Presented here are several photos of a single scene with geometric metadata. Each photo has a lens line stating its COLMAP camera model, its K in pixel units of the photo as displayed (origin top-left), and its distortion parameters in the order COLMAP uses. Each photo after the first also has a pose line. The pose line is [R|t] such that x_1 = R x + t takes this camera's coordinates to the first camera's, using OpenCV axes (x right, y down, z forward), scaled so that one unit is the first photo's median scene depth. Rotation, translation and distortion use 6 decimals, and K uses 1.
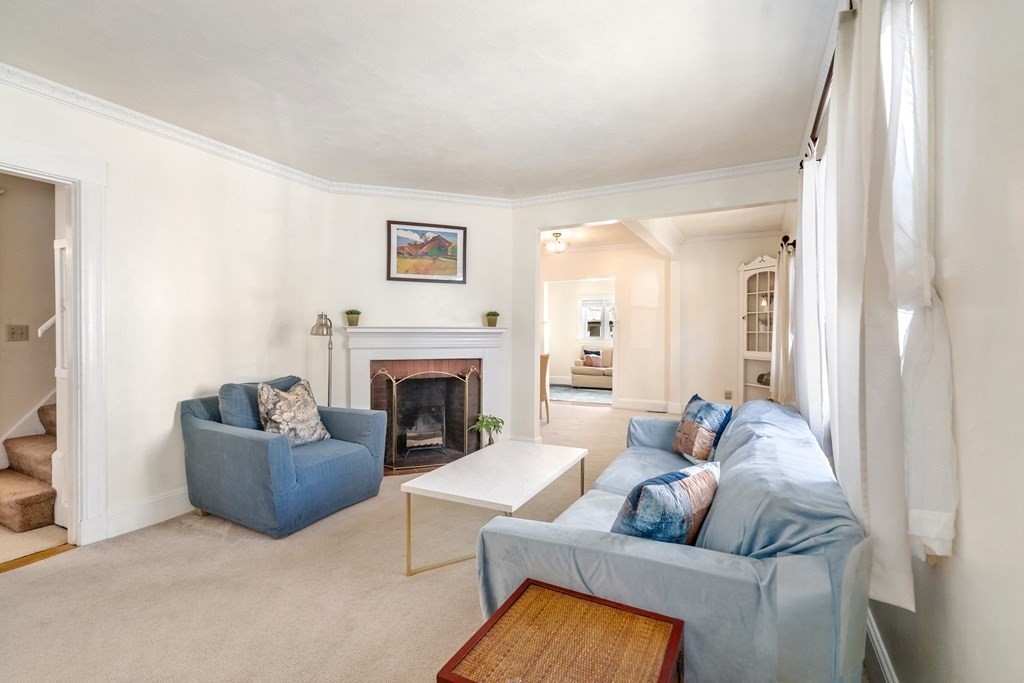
lens RADIAL K [[471.8, 0, 511.7], [0, 471.8, 336.6], [0, 0, 1]] dist [-0.004603, 0.001288]
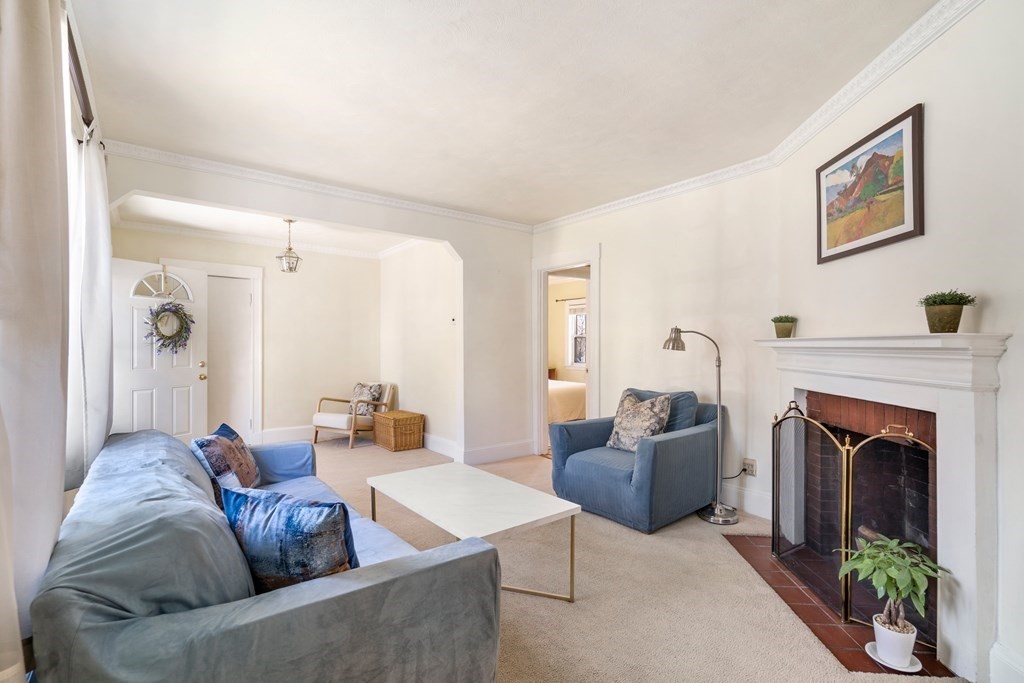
lens RADIAL K [[471.8, 0, 511.0], [0, 471.8, 343.1], [0, 0, 1]] dist [-0.004603, 0.001288]
pose [[-0.418915, -0.008933, -0.907982, 0.463437], [-0.016222, 0.999866, -0.002352, -0.006566], [0.907881, 0.013744, -0.419004, 0.872242]]
